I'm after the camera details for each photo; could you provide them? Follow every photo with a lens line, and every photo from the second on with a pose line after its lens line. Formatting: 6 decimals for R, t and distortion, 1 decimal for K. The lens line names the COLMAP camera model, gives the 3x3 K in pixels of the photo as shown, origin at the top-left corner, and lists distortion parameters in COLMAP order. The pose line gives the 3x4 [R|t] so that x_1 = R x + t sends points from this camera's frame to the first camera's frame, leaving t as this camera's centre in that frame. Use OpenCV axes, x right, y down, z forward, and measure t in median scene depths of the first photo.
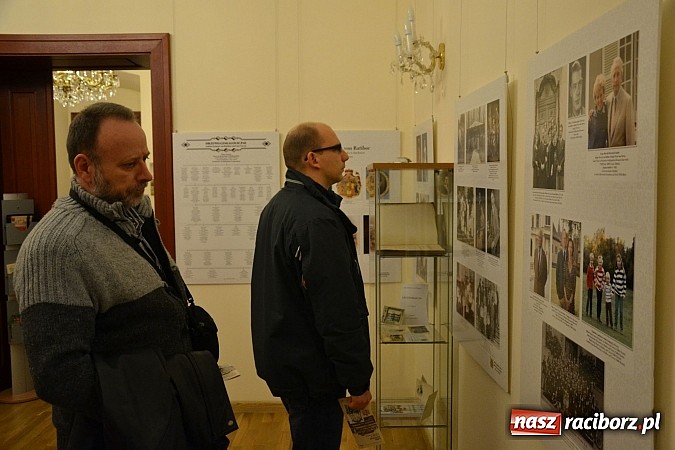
lens RADIAL K [[614.9, 0, 336.2], [0, 614.9, 220.9], [0, 0, 1]] dist [-0.050947, 0.013303]
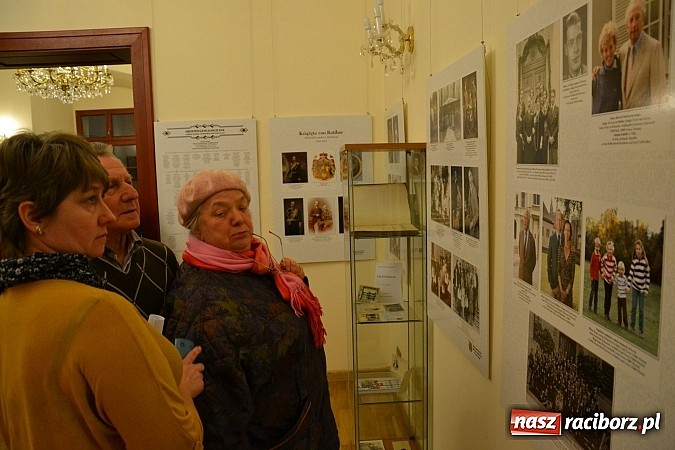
lens RADIAL K [[533.9, 0, 337.5], [0, 533.9, 225.0], [0, 0, 1]] dist [-0.158166, 0.126365]
pose [[0.999151, -0.024306, 0.033260, 0.018944], [0.022806, 0.998738, 0.044752, -0.002901], [-0.034306, -0.043955, 0.998444, 0.158283]]
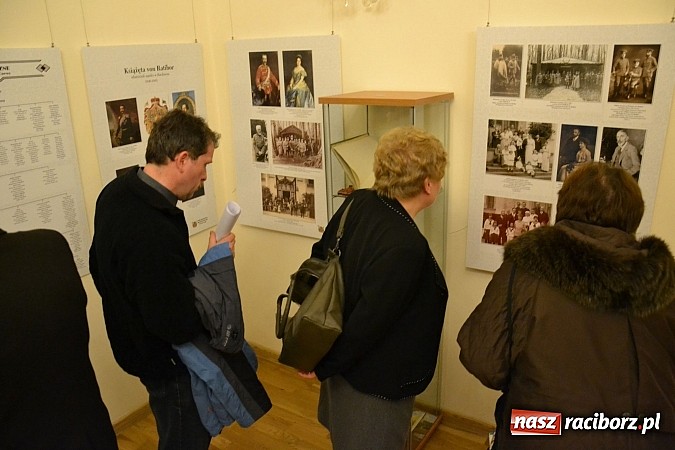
lens RADIAL K [[533.9, 0, 337.5], [0, 533.9, 225.0], [0, 0, 1]] dist [-0.158166, 0.126365]
pose [[0.556501, -0.269410, 0.785955, -0.671281], [0.082584, 0.959220, 0.270328, -0.149996], [-0.826732, -0.085531, 0.556056, 0.773180]]
